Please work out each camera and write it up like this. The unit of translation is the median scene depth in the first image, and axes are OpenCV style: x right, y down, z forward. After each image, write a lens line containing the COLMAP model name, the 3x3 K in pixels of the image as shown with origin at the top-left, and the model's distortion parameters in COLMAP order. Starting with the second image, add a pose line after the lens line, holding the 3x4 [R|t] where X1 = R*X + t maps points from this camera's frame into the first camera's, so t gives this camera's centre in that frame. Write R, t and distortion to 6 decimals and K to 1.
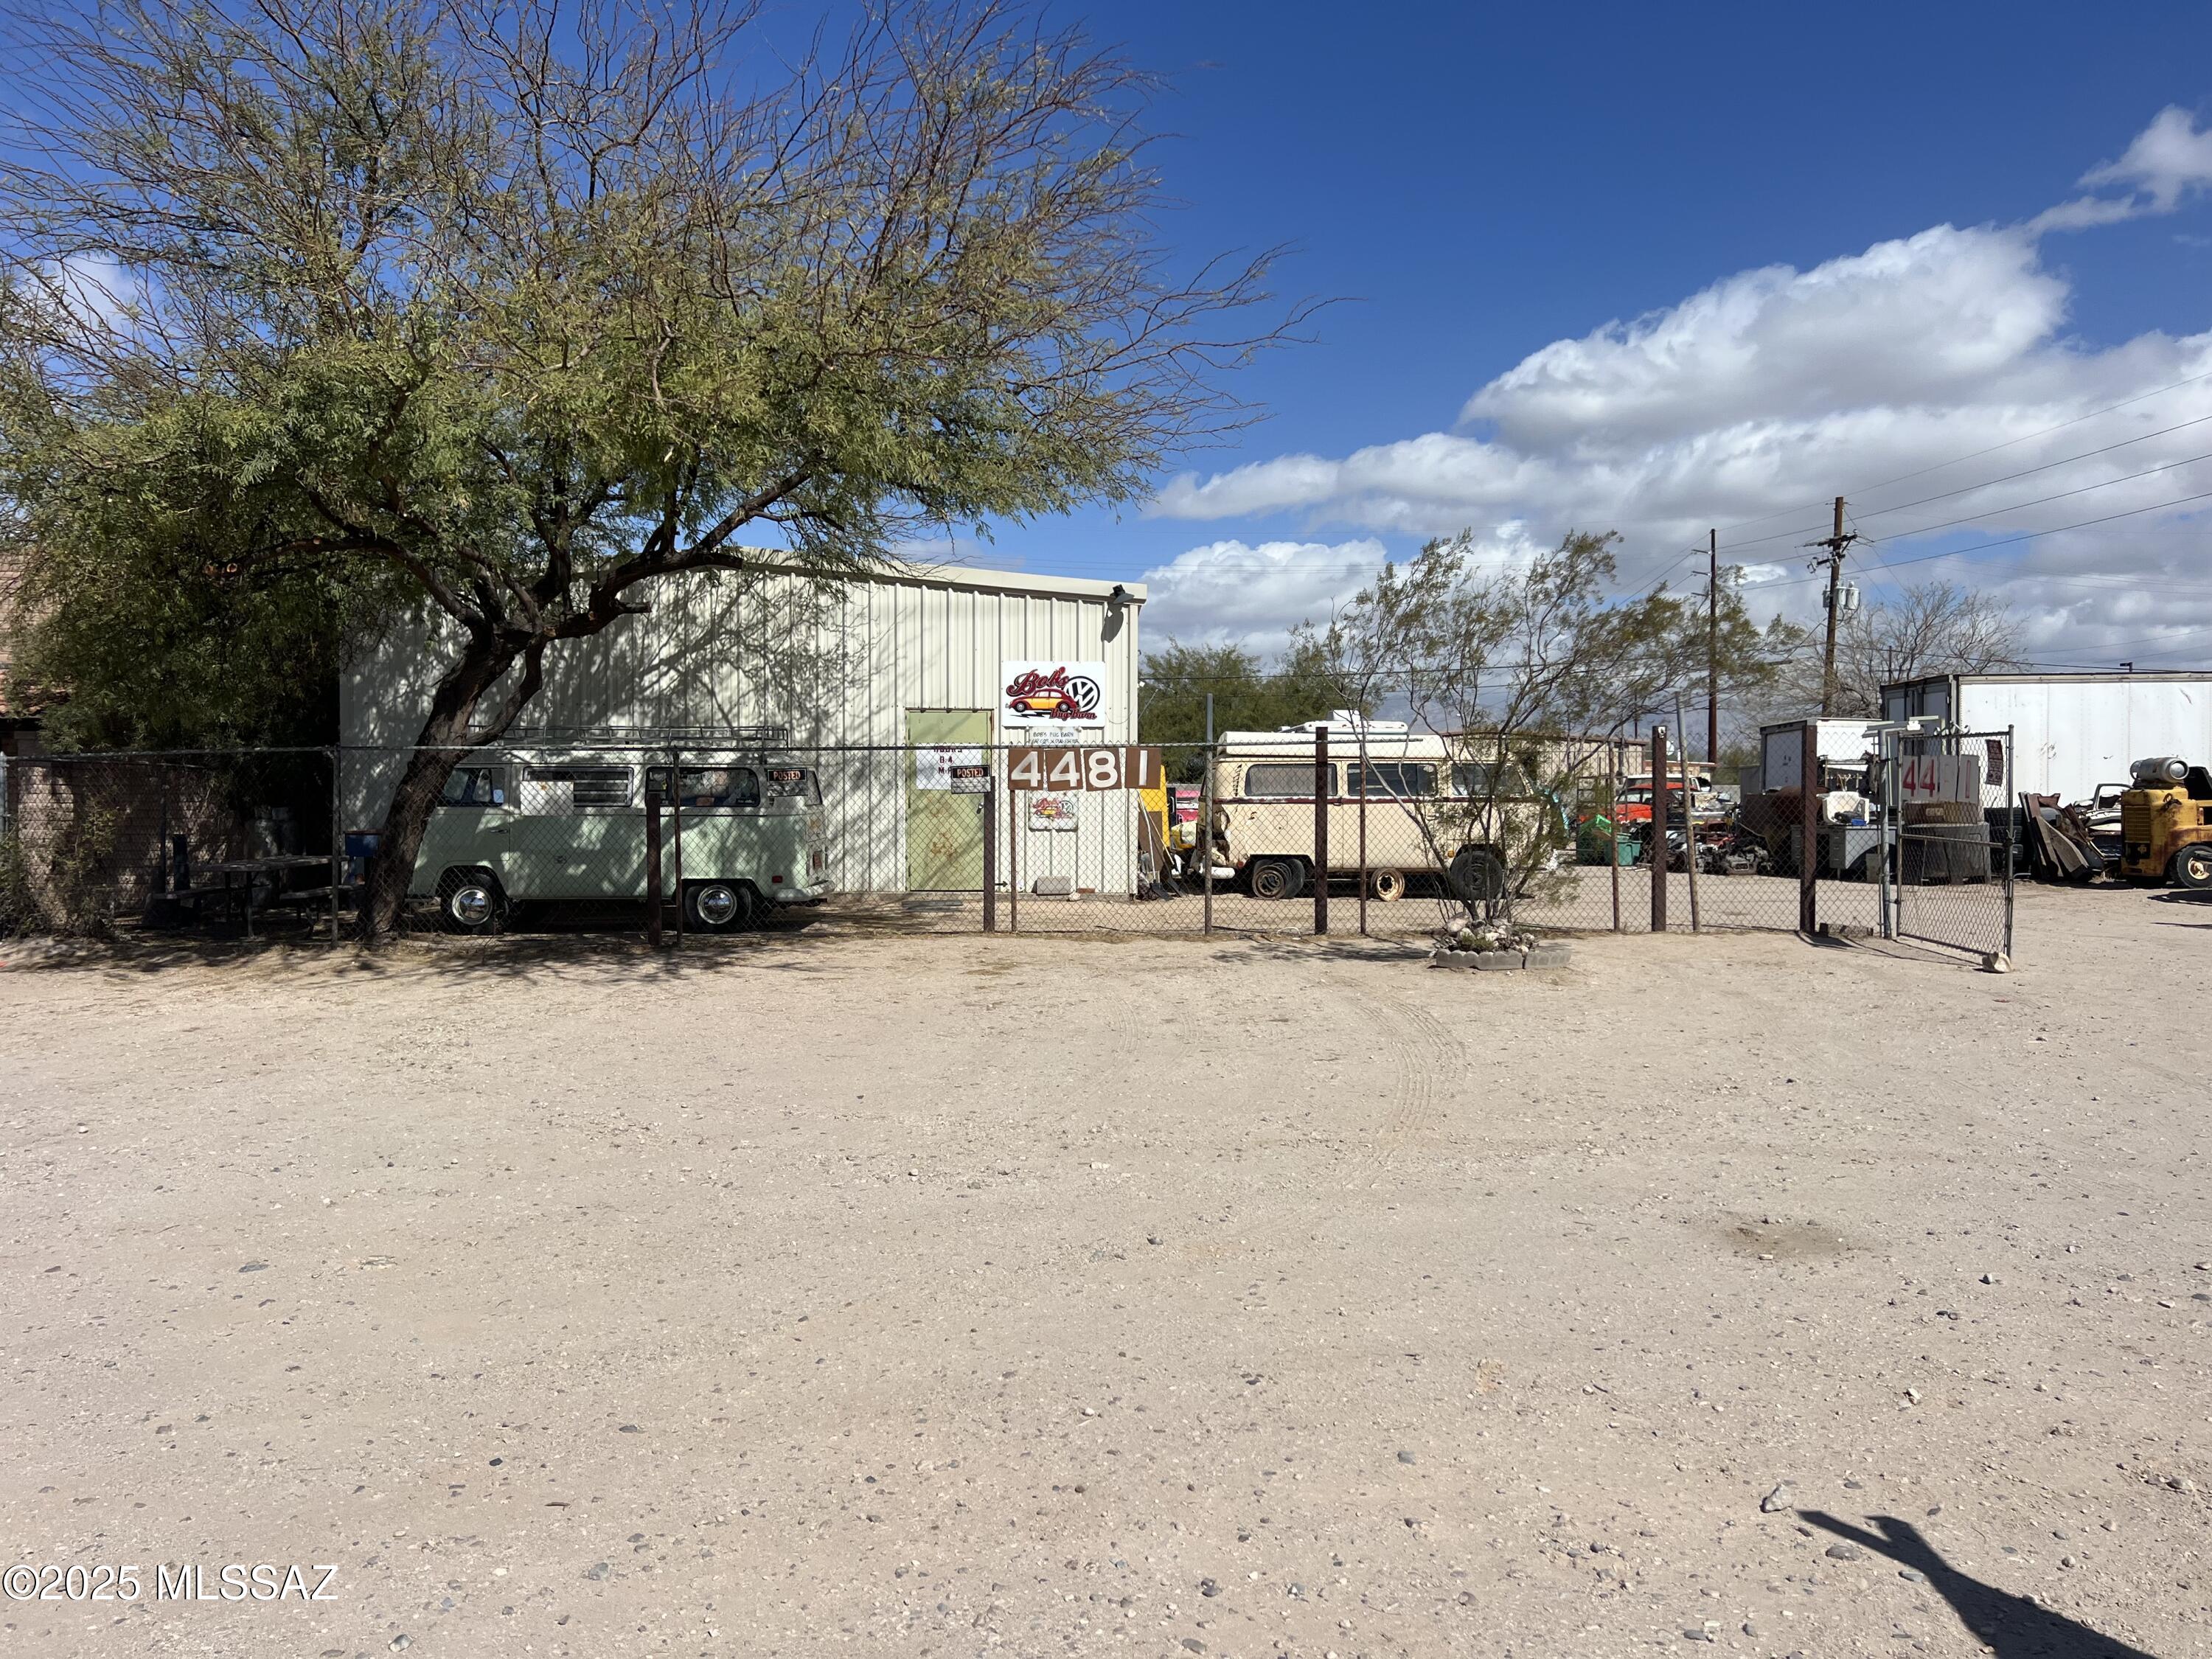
lens RADIAL K [[1651.6, 0, 1106.1], [0, 1651.6, 819.3], [0, 0, 1]] dist [0.142753, -0.180867]
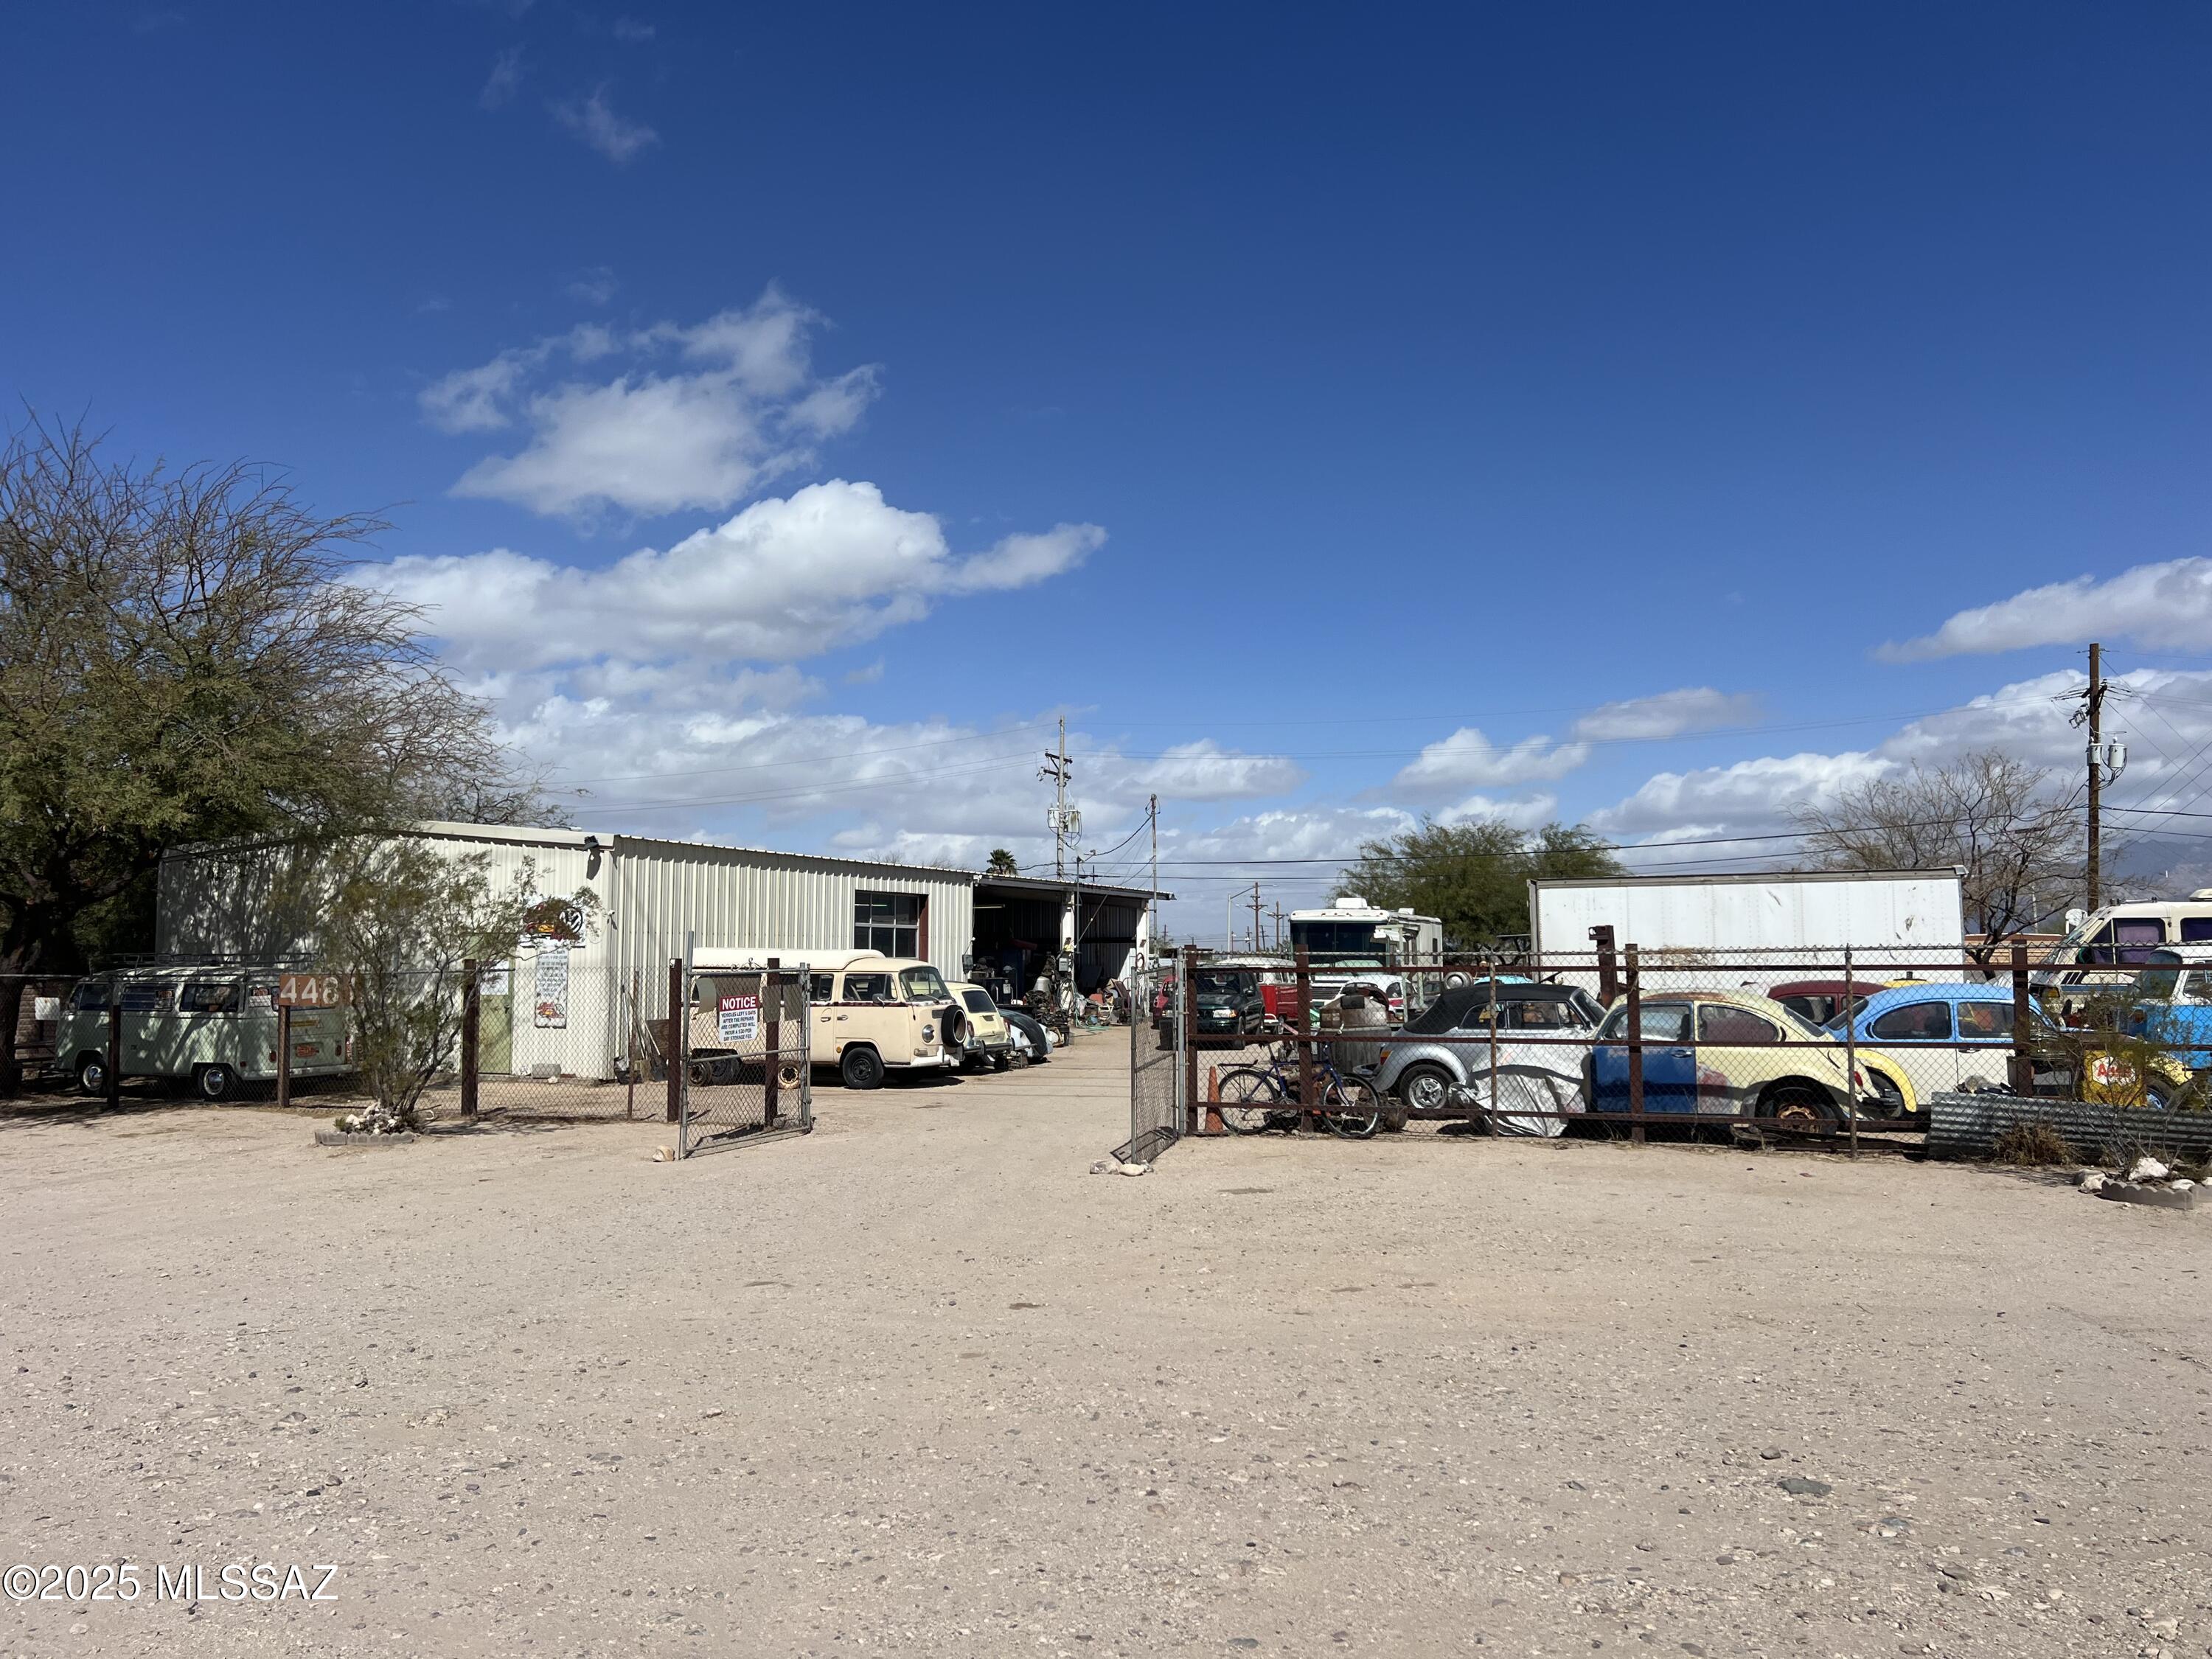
lens RADIAL K [[1669.5, 0, 1116.3], [0, 1669.5, 847.5], [0, 0, 1]] dist [0.101300, -0.124244]
pose [[0.927875, -0.024066, -0.372115, 0.865985], [-0.004898, 0.997042, -0.076696, -0.033559], [0.372860, 0.072987, 0.925012, -0.058806]]
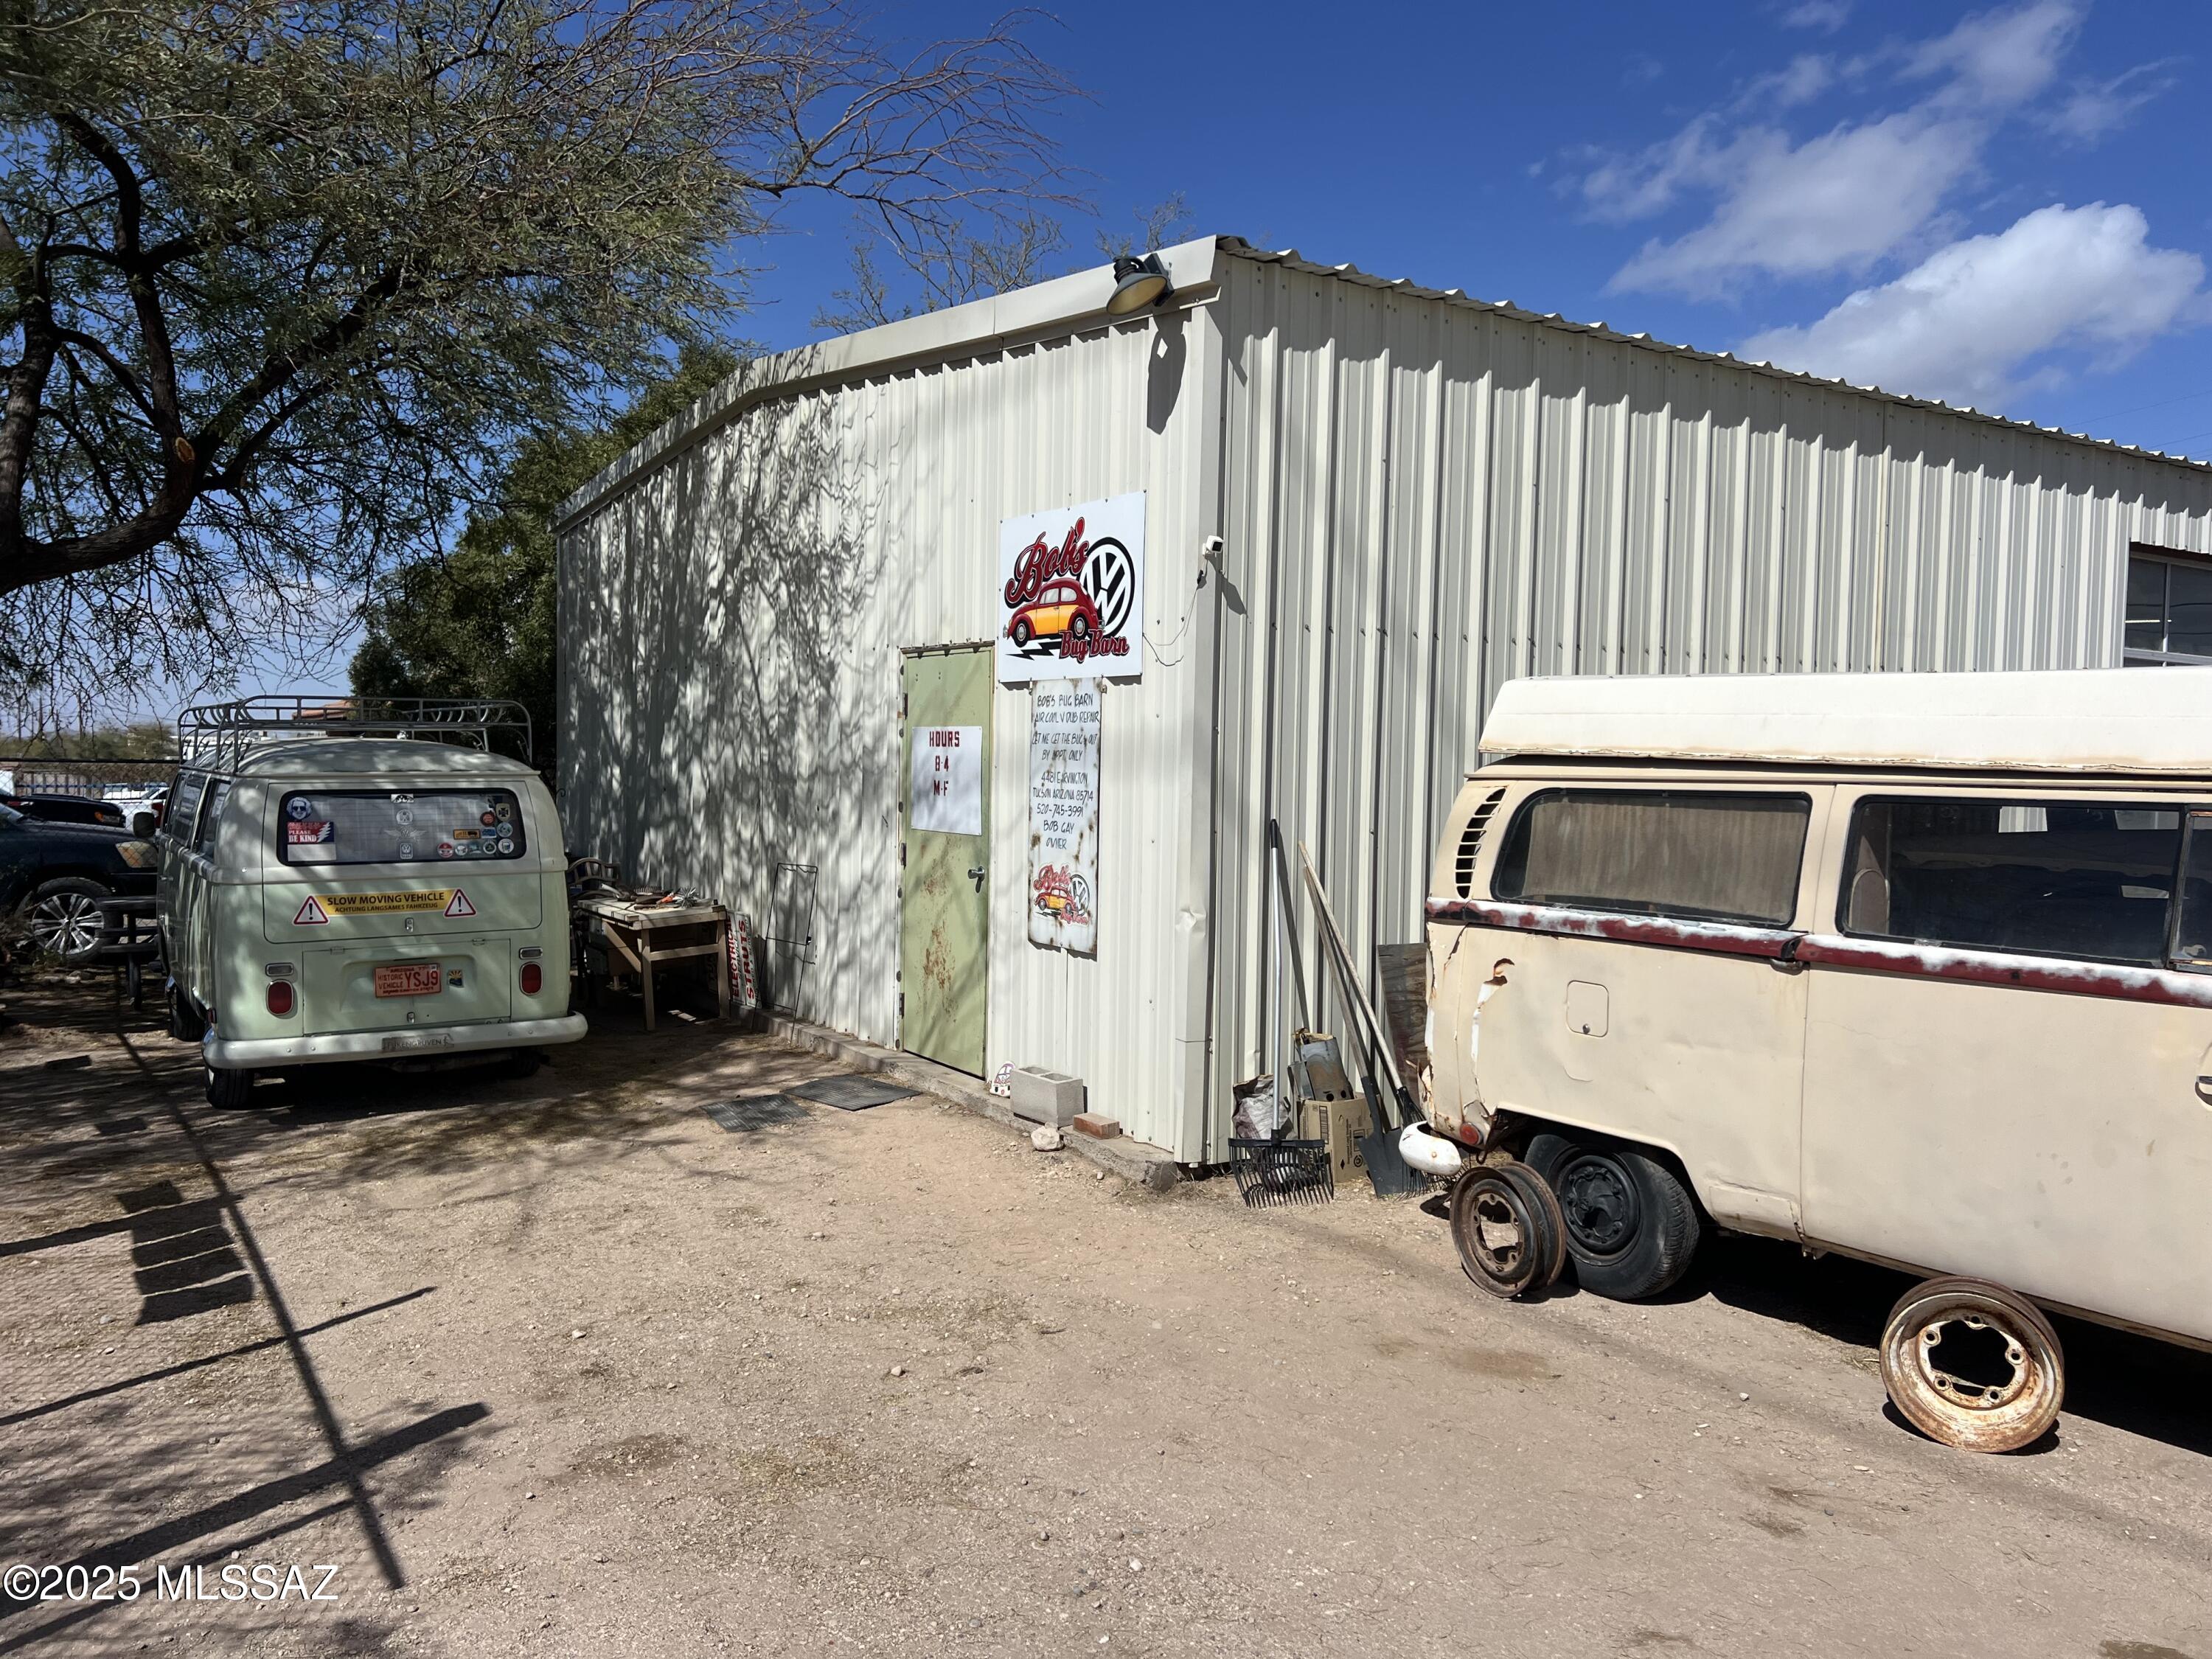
lens RADIAL K [[1651.6, 0, 1106.1], [0, 1651.6, 819.3], [0, 0, 1]] dist [0.142753, -0.180867]
pose [[0.547442, 0.038418, -0.835961, 0.293092], [-0.027330, 0.999234, 0.028024, -0.034899], [0.836397, 0.007506, 0.548072, 0.799748]]
